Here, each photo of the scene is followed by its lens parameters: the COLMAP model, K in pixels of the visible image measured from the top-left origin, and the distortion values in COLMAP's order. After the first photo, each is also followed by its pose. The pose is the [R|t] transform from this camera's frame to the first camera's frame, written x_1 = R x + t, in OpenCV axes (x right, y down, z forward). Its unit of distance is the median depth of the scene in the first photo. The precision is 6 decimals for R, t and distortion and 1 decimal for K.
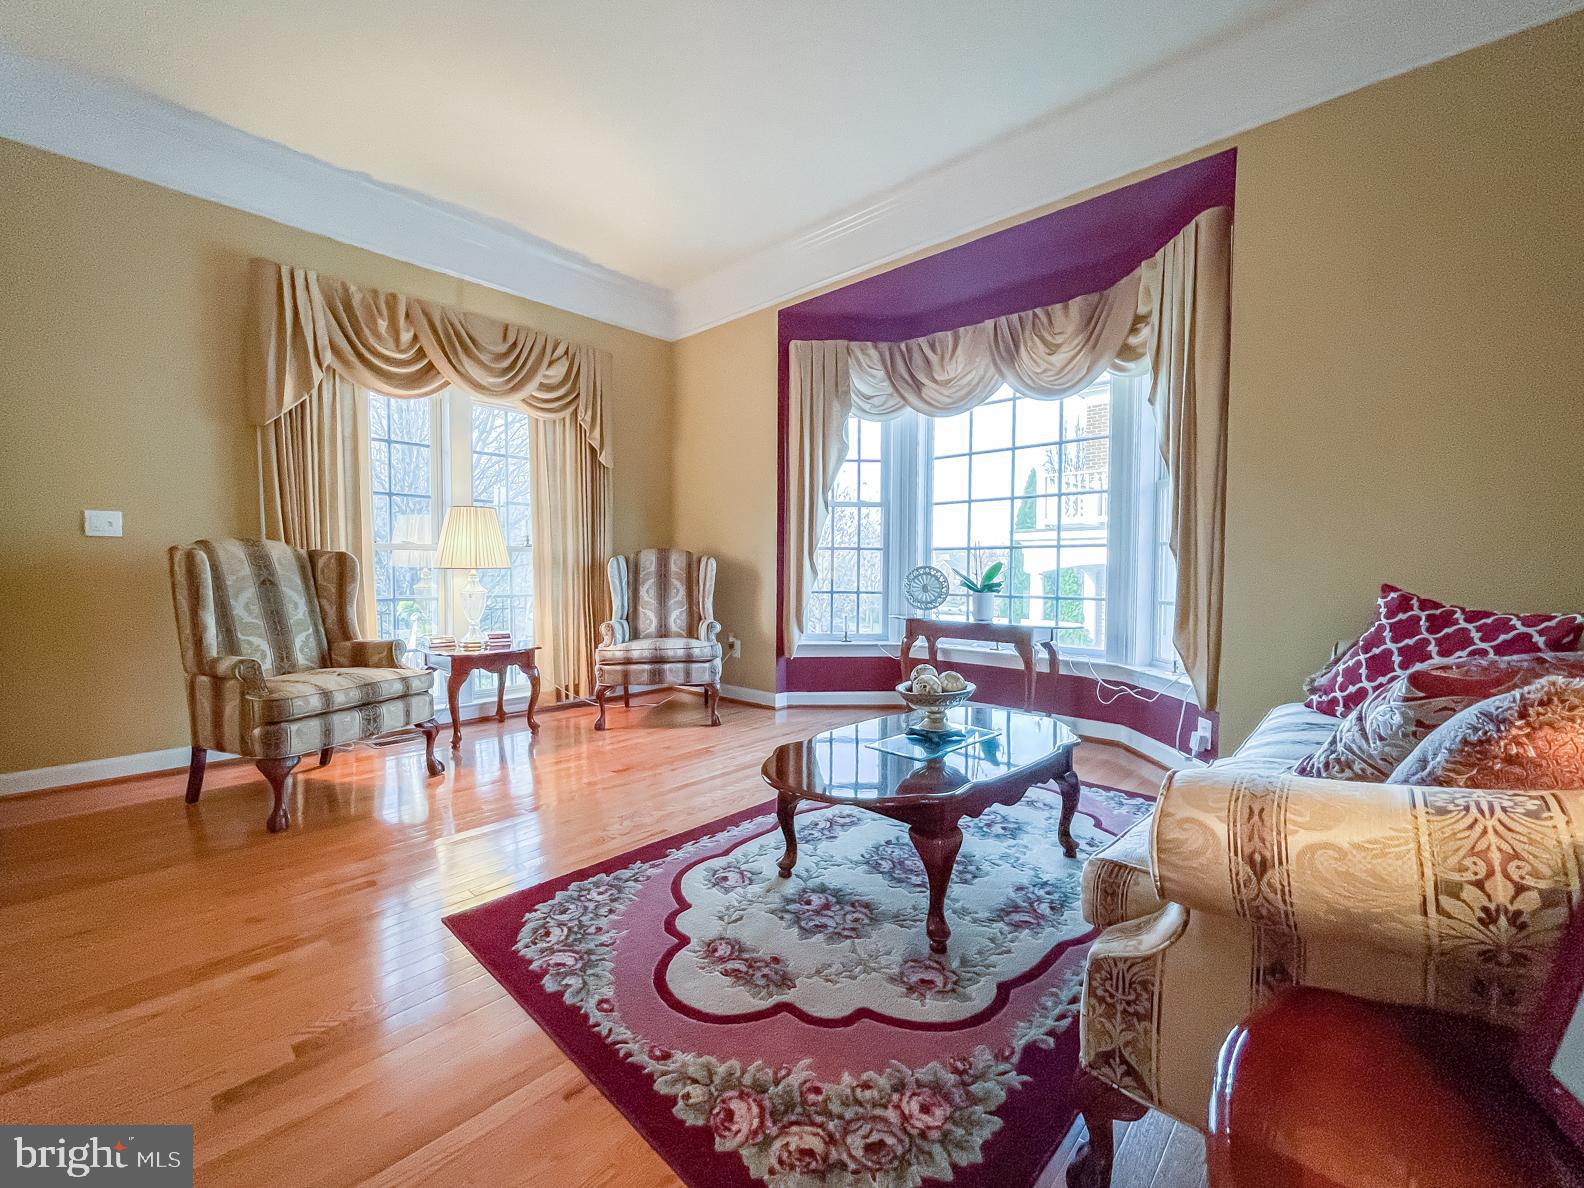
lens RADIAL K [[658.1, 0, 794.3], [0, 658.1, 591.4], [0, 0, 1]] dist [-0.002113, -0.000290]
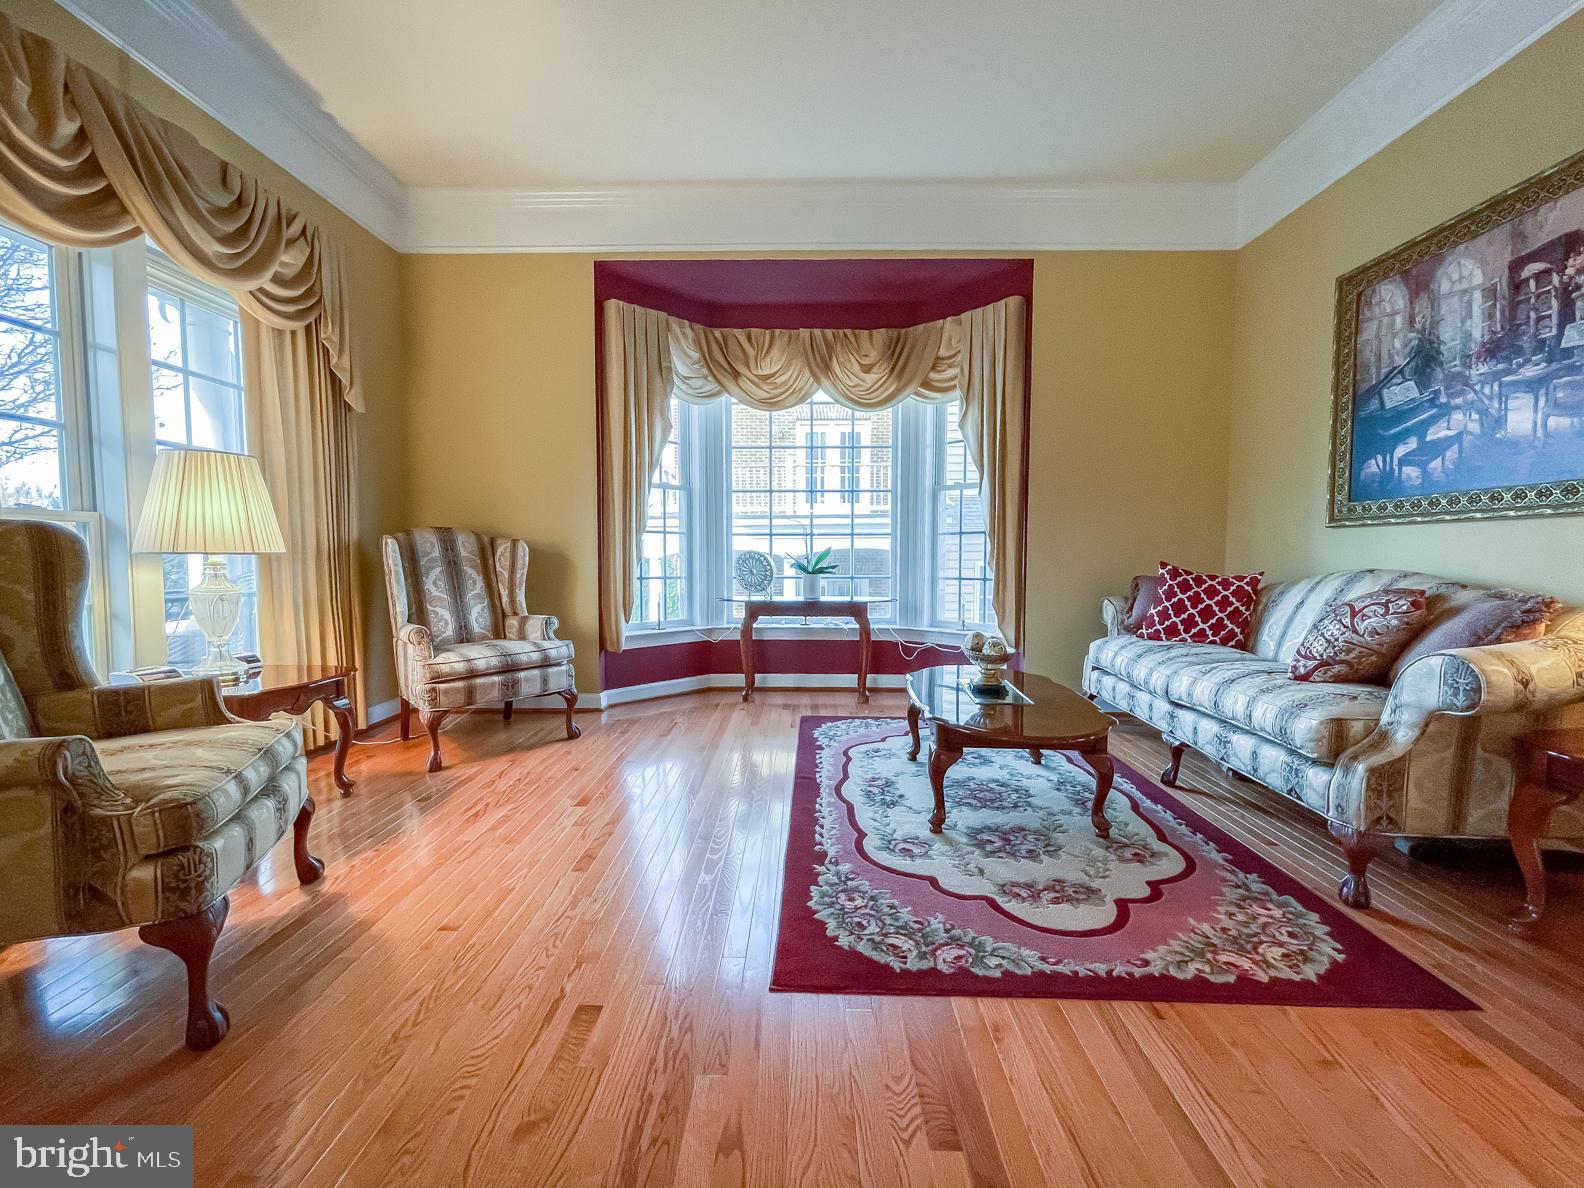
lens RADIAL K [[658.1, 0, 794.3], [0, 658.1, 591.4], [0, 0, 1]] dist [-0.002113, -0.000290]
pose [[0.749129, -0.040226, 0.661202, -0.492608], [0.025558, 0.999166, 0.031830, -0.005492], [-0.661931, -0.006946, 0.749533, 0.183712]]
